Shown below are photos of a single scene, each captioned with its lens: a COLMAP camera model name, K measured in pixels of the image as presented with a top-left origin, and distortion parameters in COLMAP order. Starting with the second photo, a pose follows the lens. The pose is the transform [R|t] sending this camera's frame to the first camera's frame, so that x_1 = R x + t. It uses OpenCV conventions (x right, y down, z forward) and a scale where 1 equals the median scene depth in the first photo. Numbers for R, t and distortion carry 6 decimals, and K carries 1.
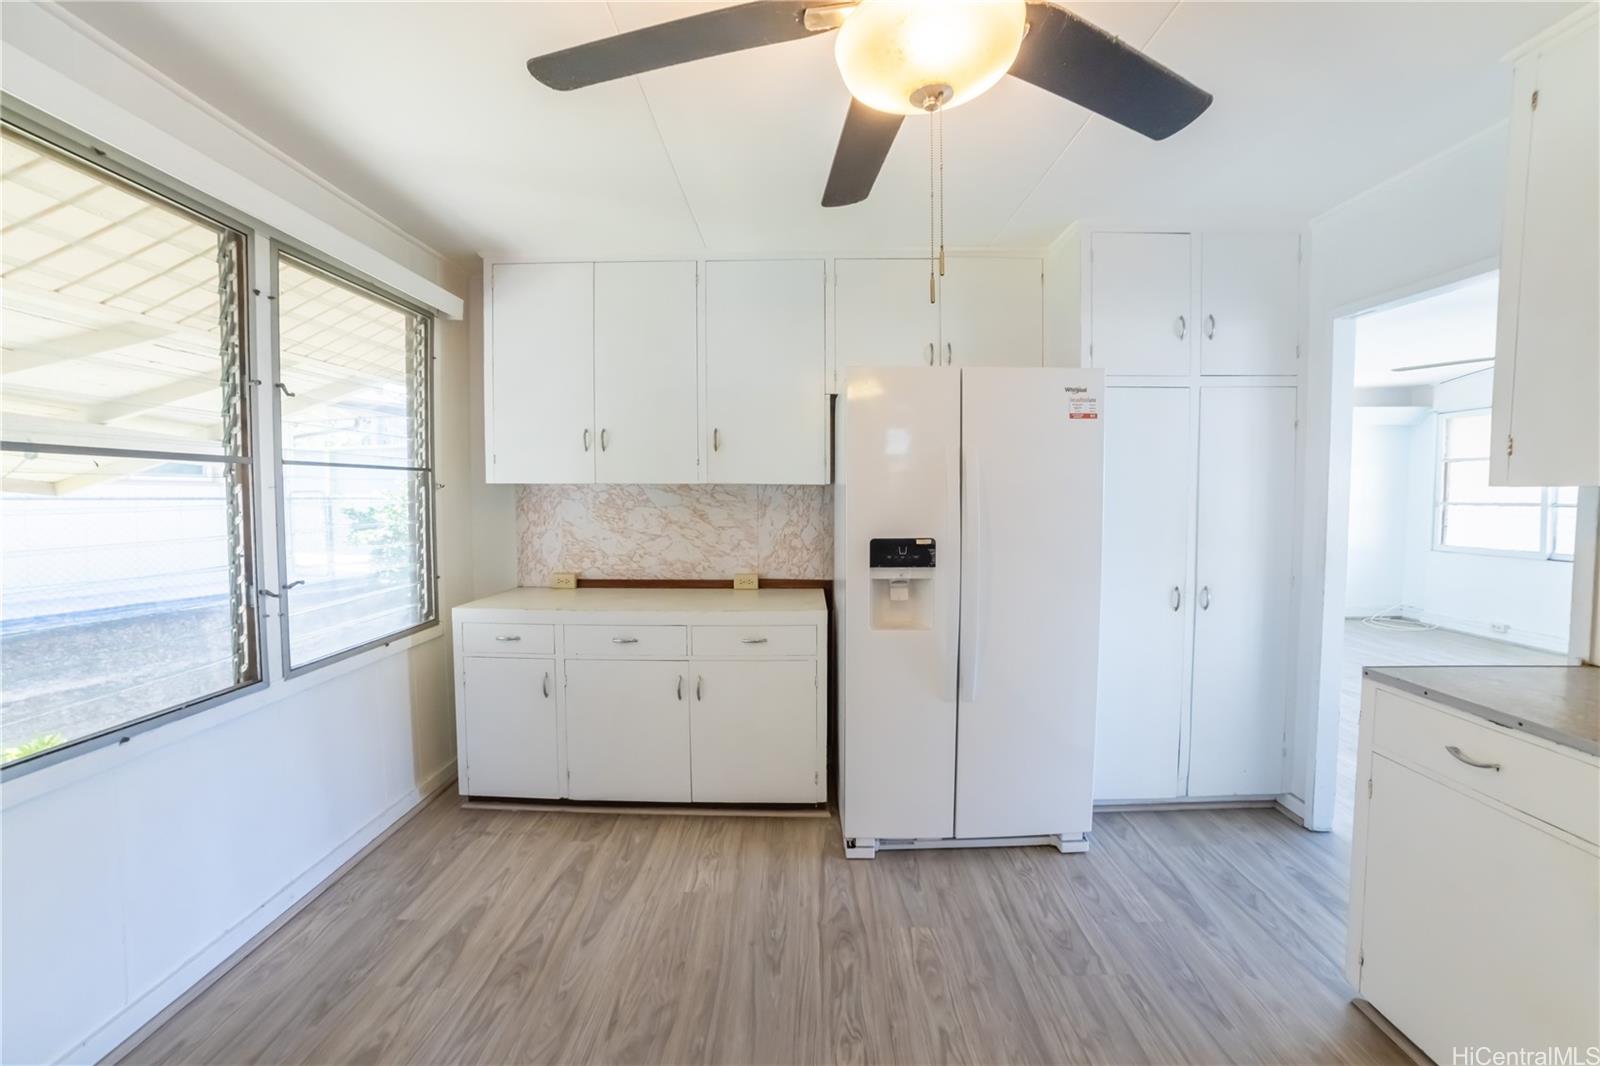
lens RADIAL K [[640.5, 0, 815.9], [0, 640.5, 521.5], [0, 0, 1]] dist [-0.086502, 0.035007]
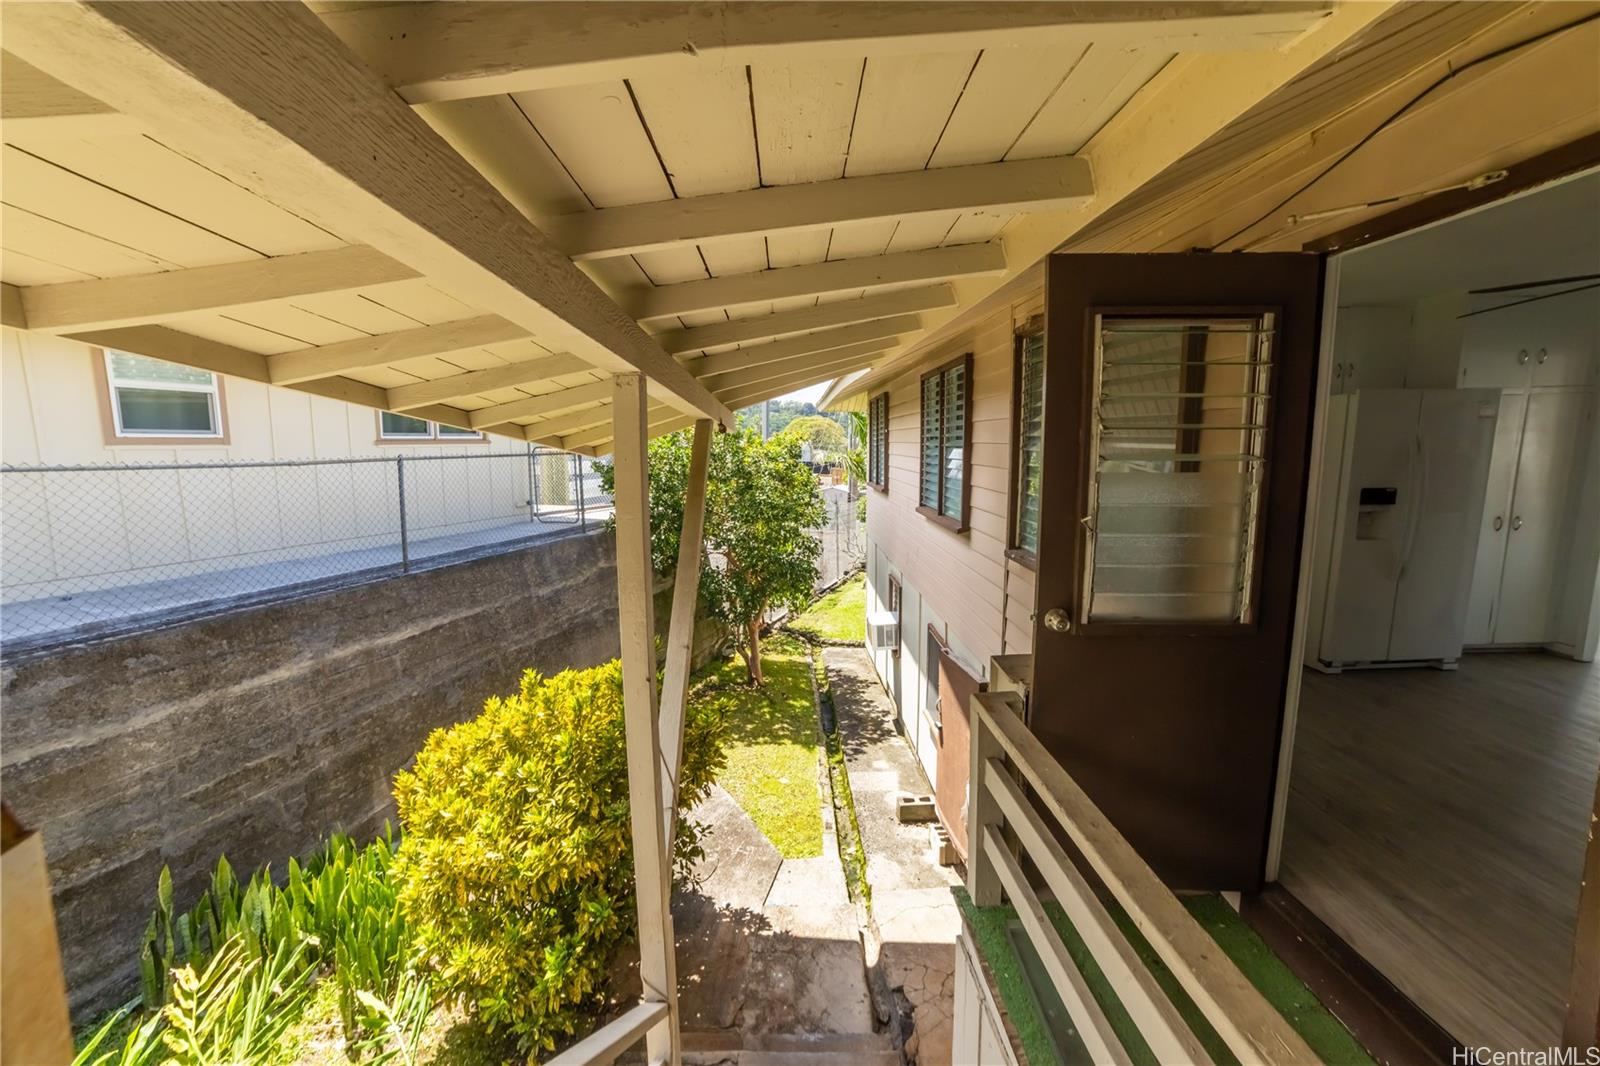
lens RADIAL K [[640.5, 0, 815.9], [0, 640.5, 521.5], [0, 0, 1]] dist [-0.086502, 0.035007]
pose [[0.999620, -0.009095, 0.026023, -1.289124], [0.006842, 0.996325, 0.085383, -0.031831], [-0.026704, -0.085172, 0.996008, -0.563372]]
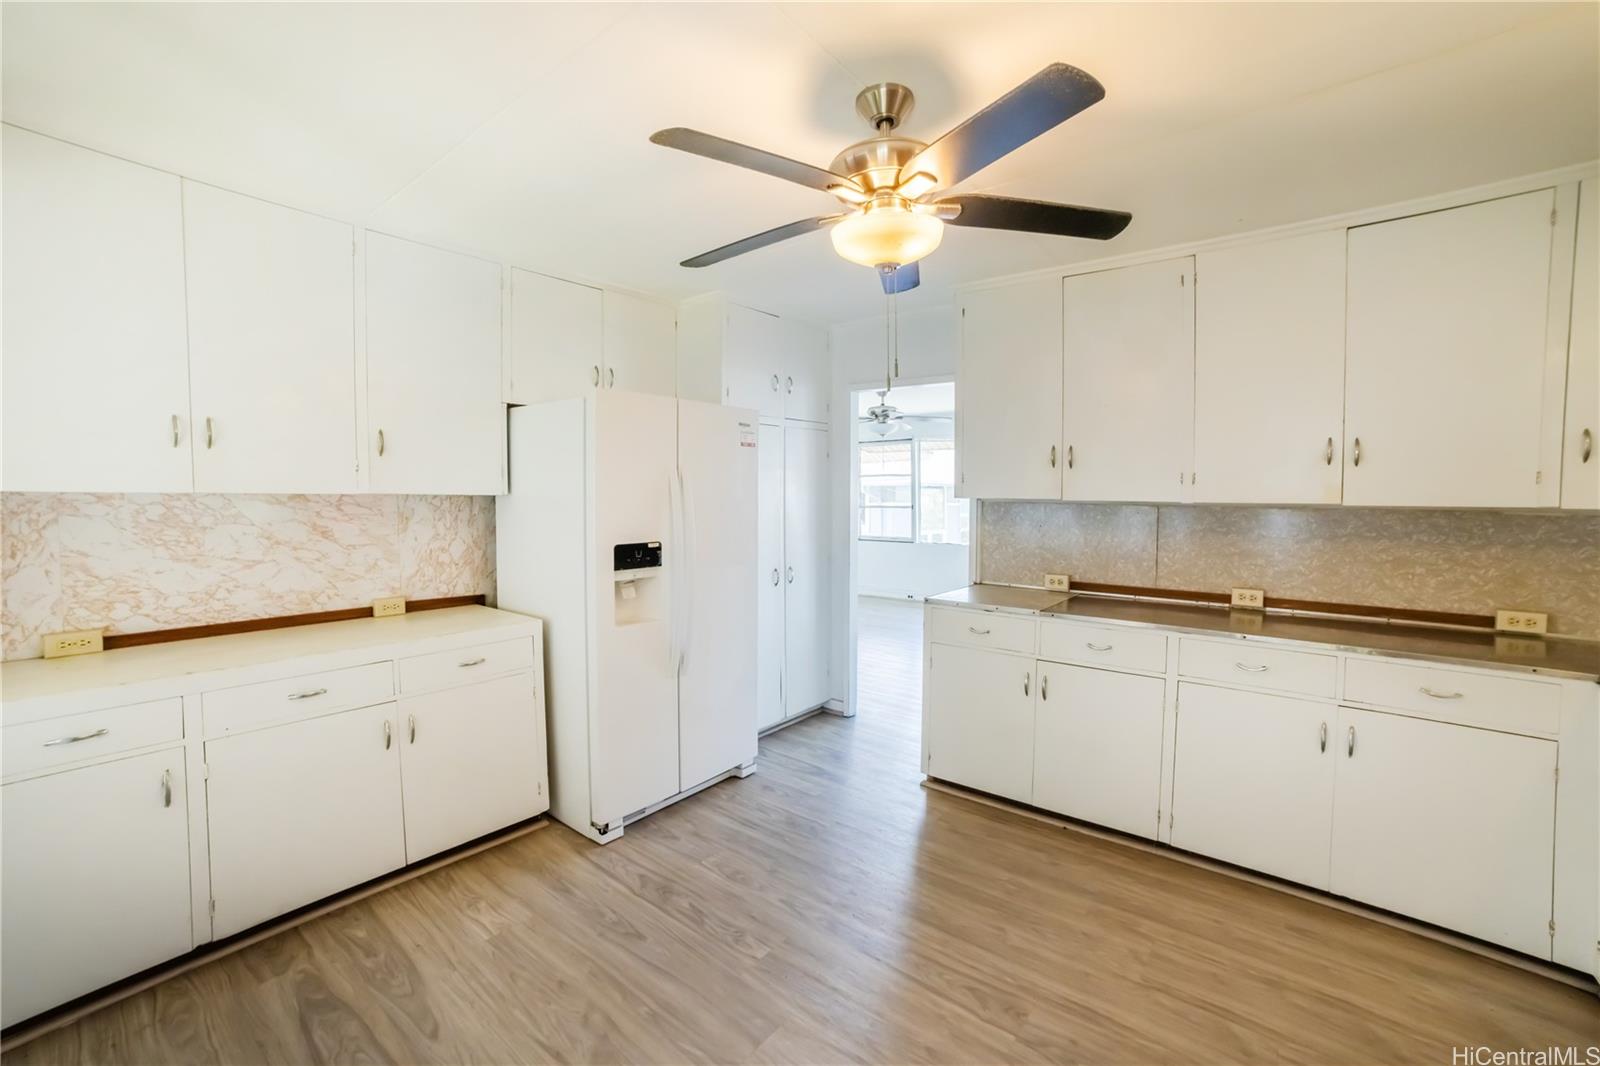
lens RADIAL K [[646.6, 0, 801.4], [0, 646.6, 520.5], [0, 0, 1]] dist [-0.087637, 0.035117]
pose [[0.632906, -0.027899, 0.773726, -0.503420], [0.036381, 0.999318, 0.006274, -0.009466], [-0.773373, 0.024178, 0.633490, 0.039628]]
